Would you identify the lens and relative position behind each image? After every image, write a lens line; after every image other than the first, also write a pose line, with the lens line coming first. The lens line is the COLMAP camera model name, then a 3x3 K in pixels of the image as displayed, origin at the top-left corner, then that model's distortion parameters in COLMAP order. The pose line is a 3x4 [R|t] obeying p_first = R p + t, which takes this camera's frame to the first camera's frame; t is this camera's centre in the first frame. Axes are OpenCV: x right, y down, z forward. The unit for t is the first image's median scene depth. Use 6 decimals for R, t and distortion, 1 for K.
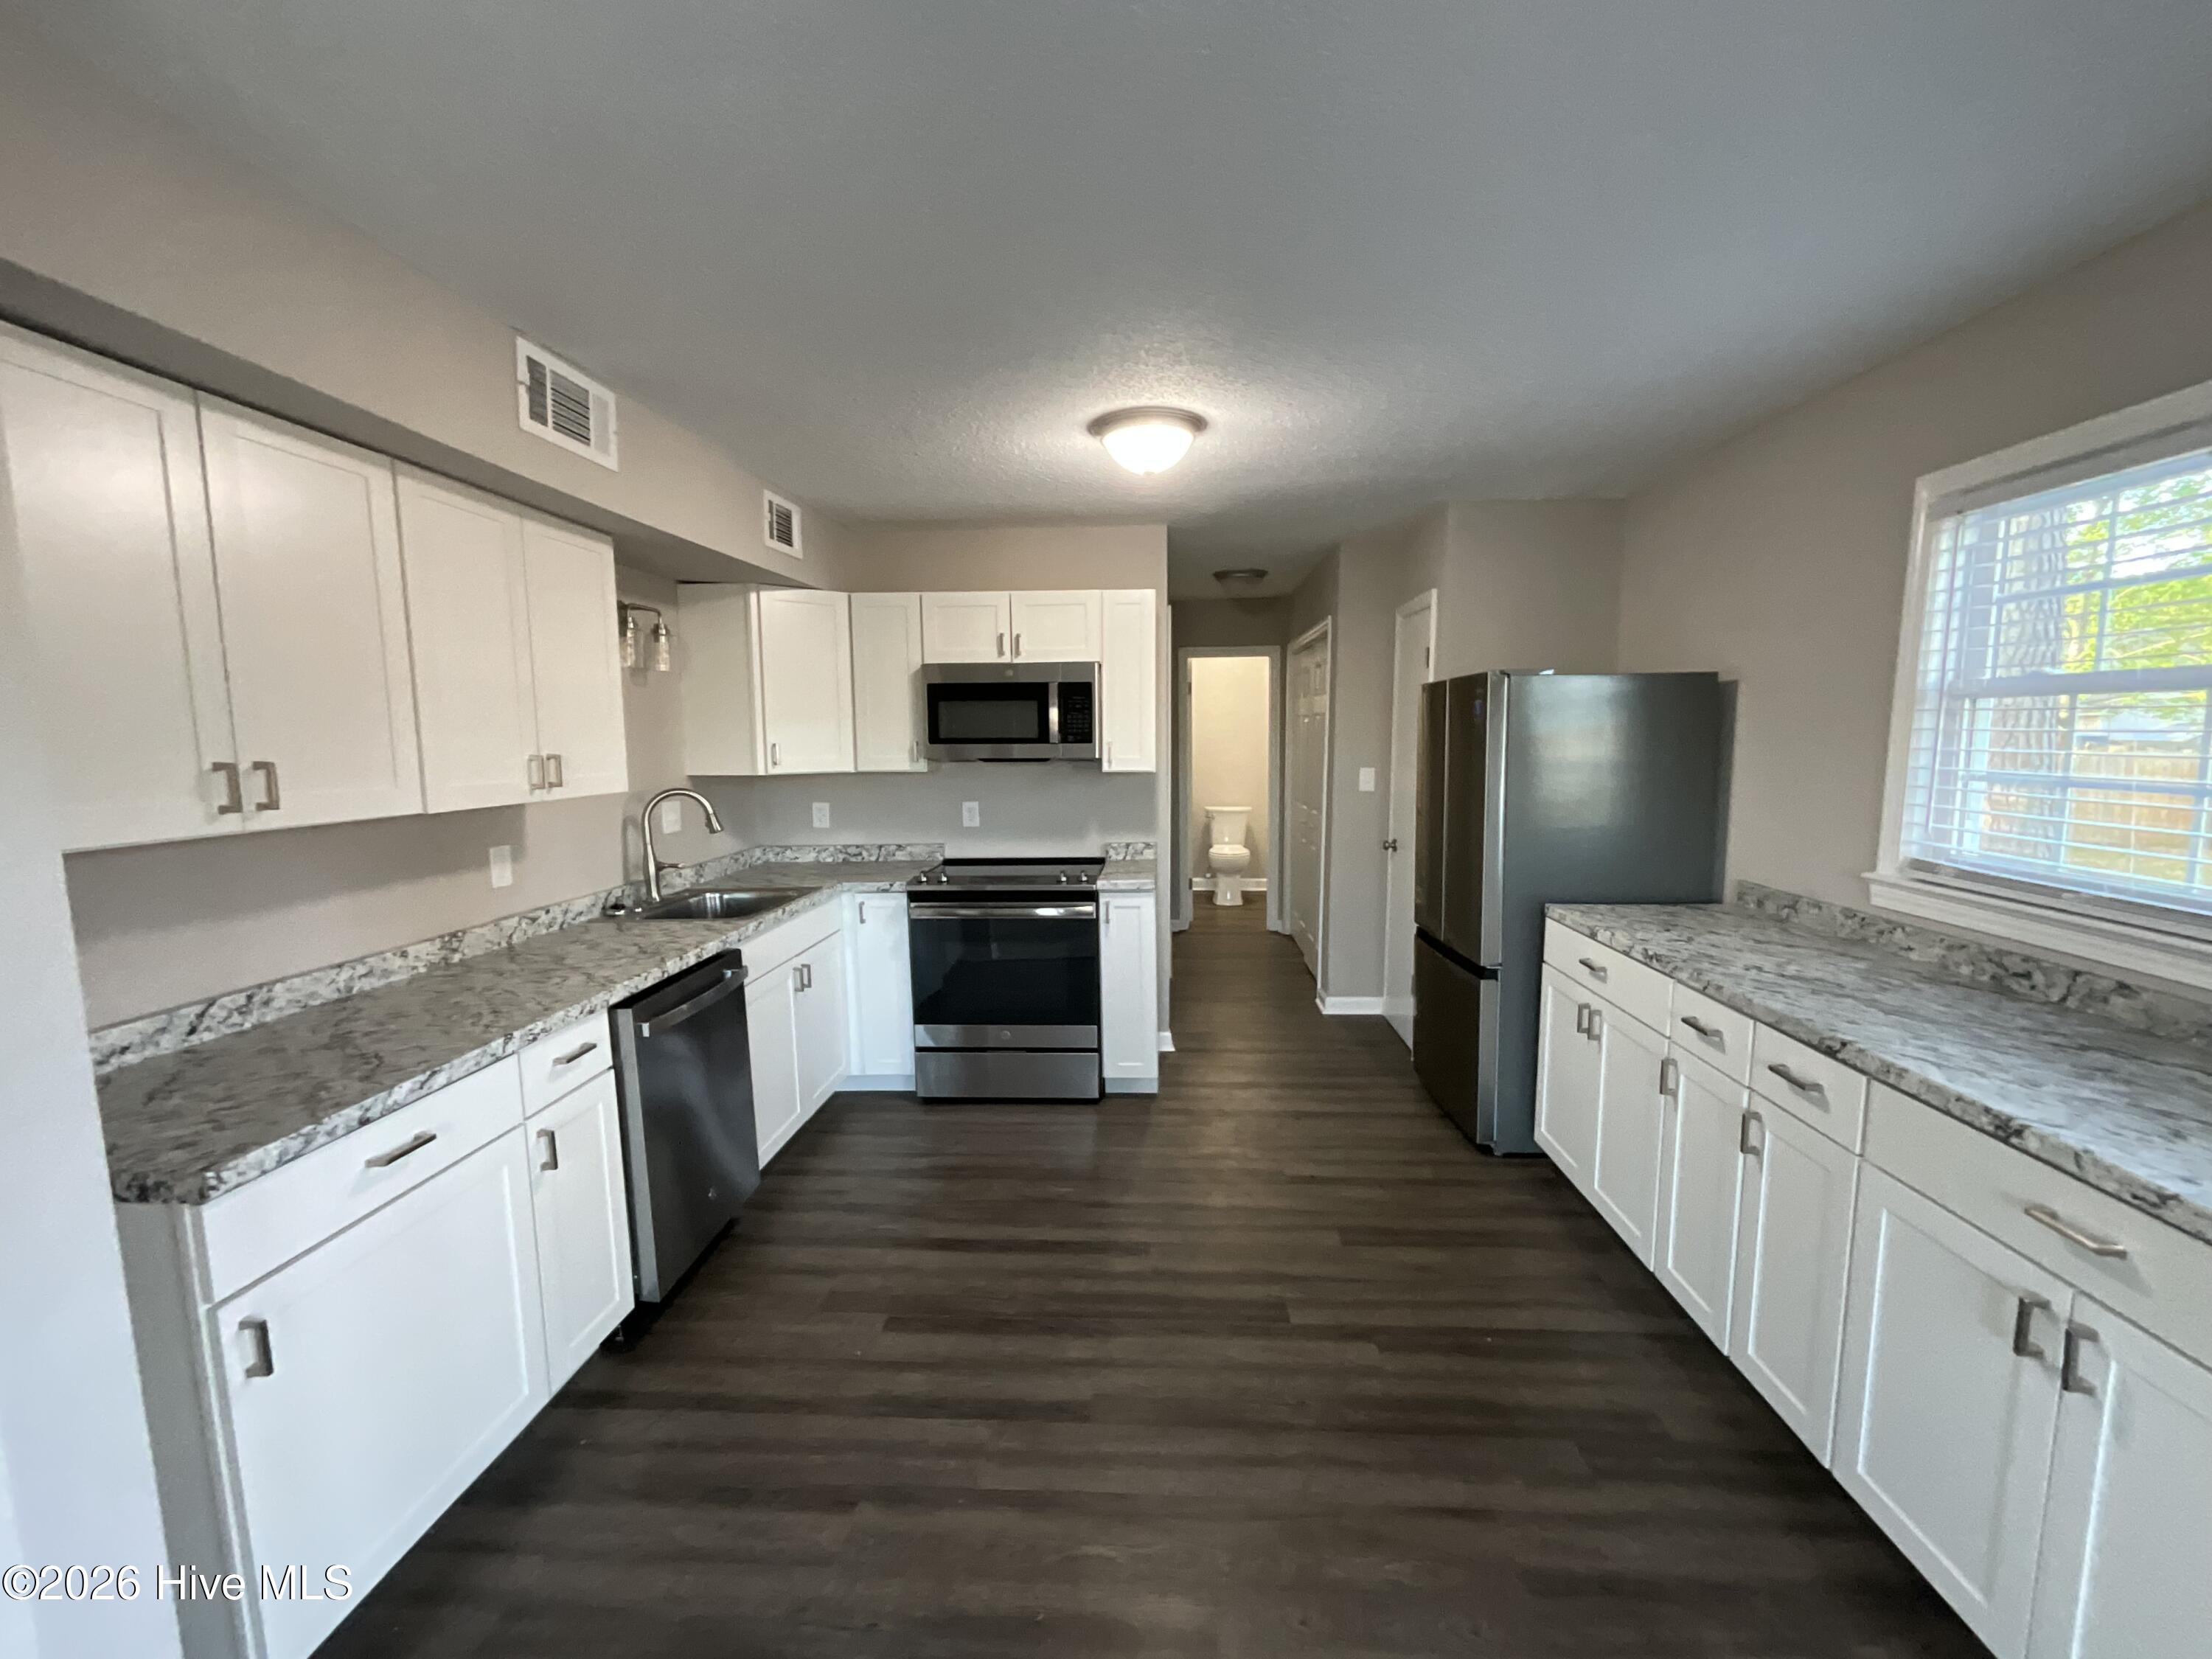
lens RADIAL K [[904.9, 0, 1115.2], [0, 904.9, 835.2], [0, 0, 1]] dist [-0.002618, 0.005879]
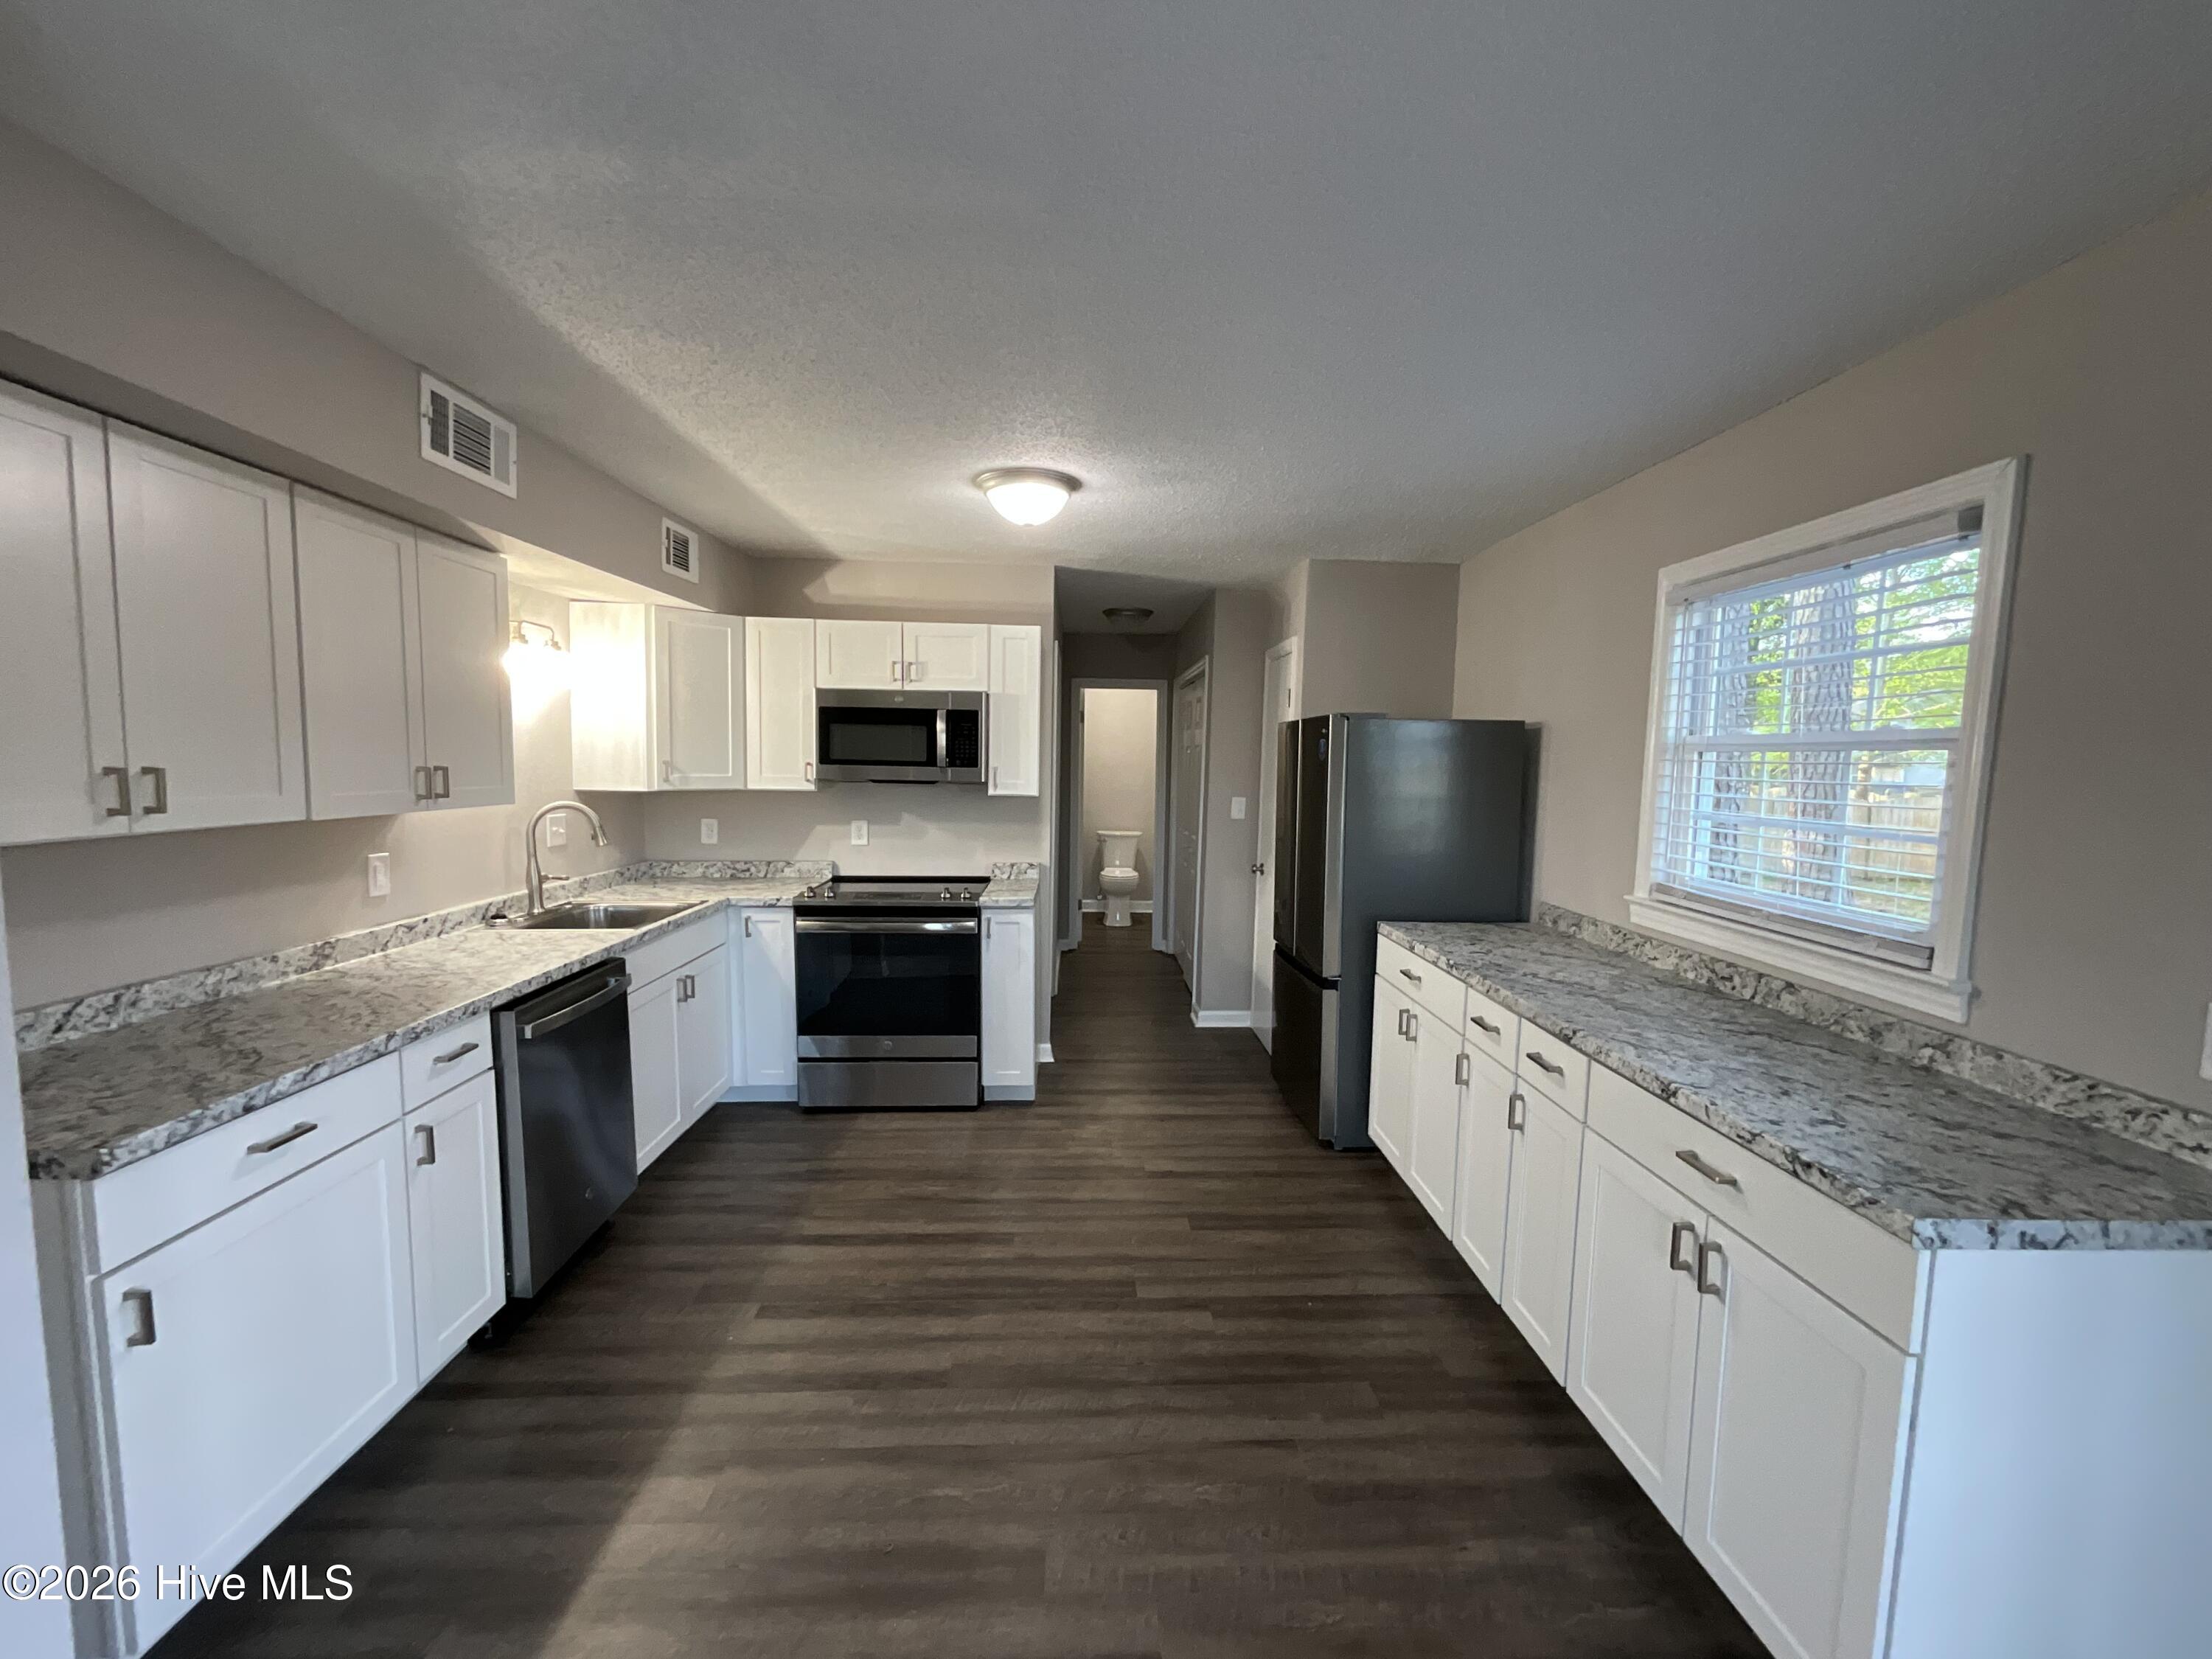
lens RADIAL K [[900.7, 0, 1111.7], [0, 900.7, 833.4], [0, 0, 1]] dist [0.004241, -0.001074]
pose [[0.994552, 0.018548, 0.102580, 0.035255], [-0.015588, 0.999441, -0.029583, 0.005783], [-0.103071, 0.027822, 0.994285, -0.095863]]
